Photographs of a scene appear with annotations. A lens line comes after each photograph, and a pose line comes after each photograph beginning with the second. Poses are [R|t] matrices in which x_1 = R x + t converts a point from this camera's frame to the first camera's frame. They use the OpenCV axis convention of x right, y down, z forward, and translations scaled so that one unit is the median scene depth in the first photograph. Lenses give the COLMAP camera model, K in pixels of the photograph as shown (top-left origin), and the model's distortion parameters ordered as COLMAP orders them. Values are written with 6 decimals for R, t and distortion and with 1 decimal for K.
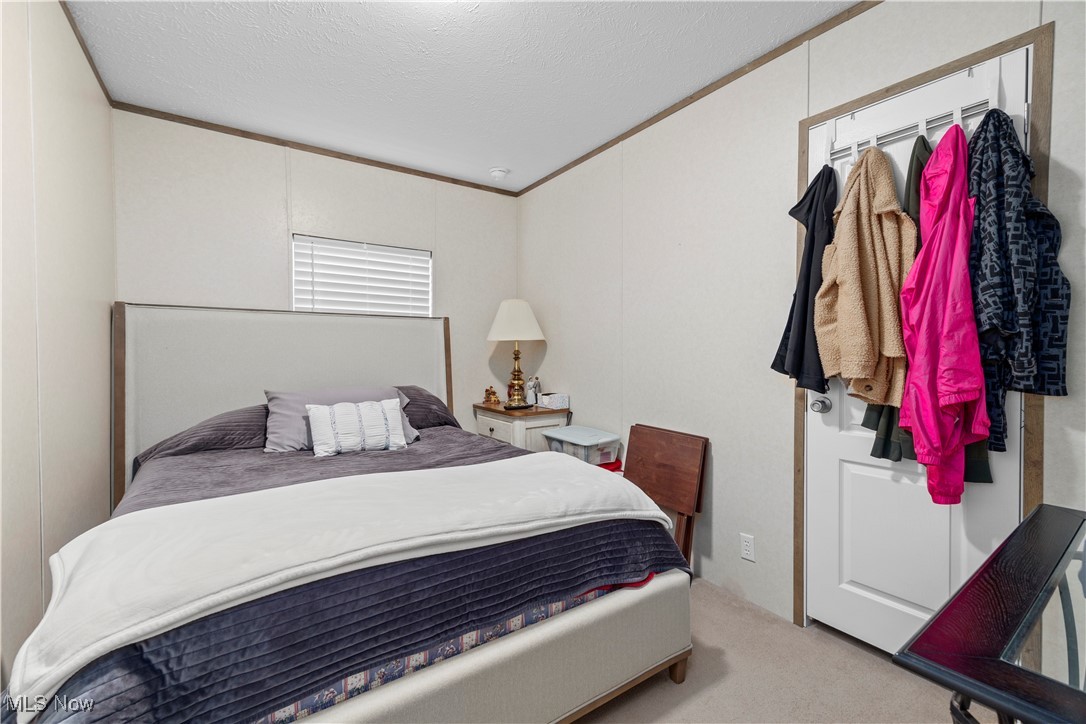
lens RADIAL K [[443.9, 0, 549.5], [0, 443.9, 357.5], [0, 0, 1]] dist [-0.001229, 0.000152]
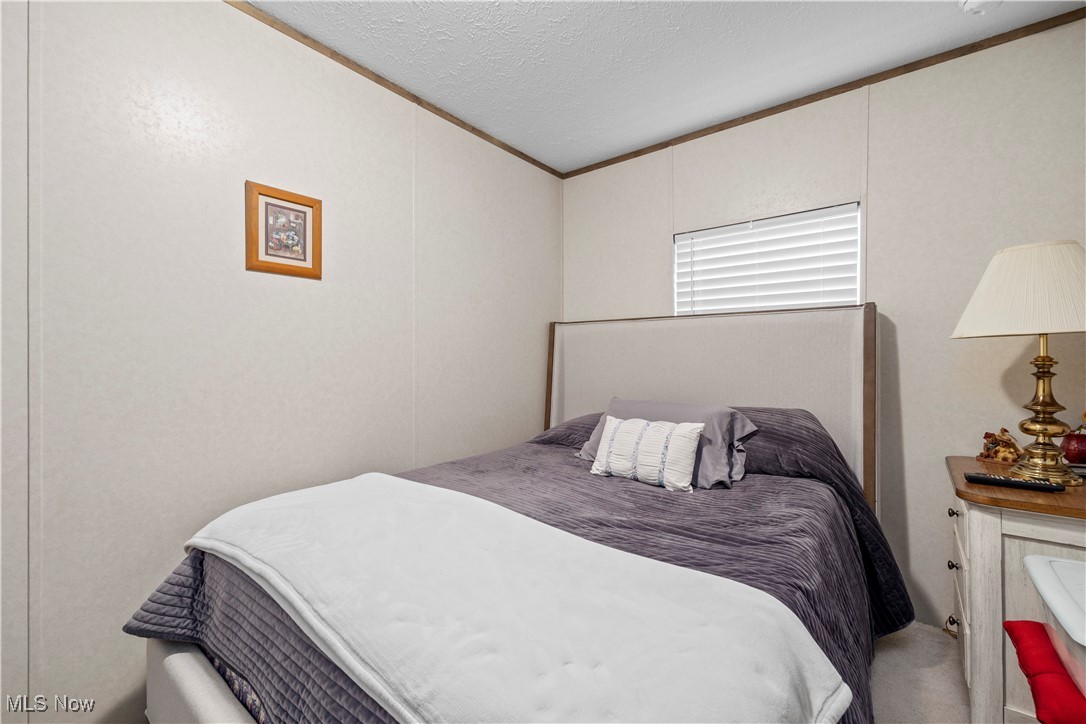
lens RADIAL K [[443.9, 0, 546.5], [0, 443.9, 358.3], [0, 0, 1]] dist [-0.001229, 0.000152]
pose [[0.295442, 0.001413, -0.955360, 0.240425], [-0.011413, 0.999933, -0.002050, -0.009319], [0.955293, 0.011509, 0.295438, 0.448412]]
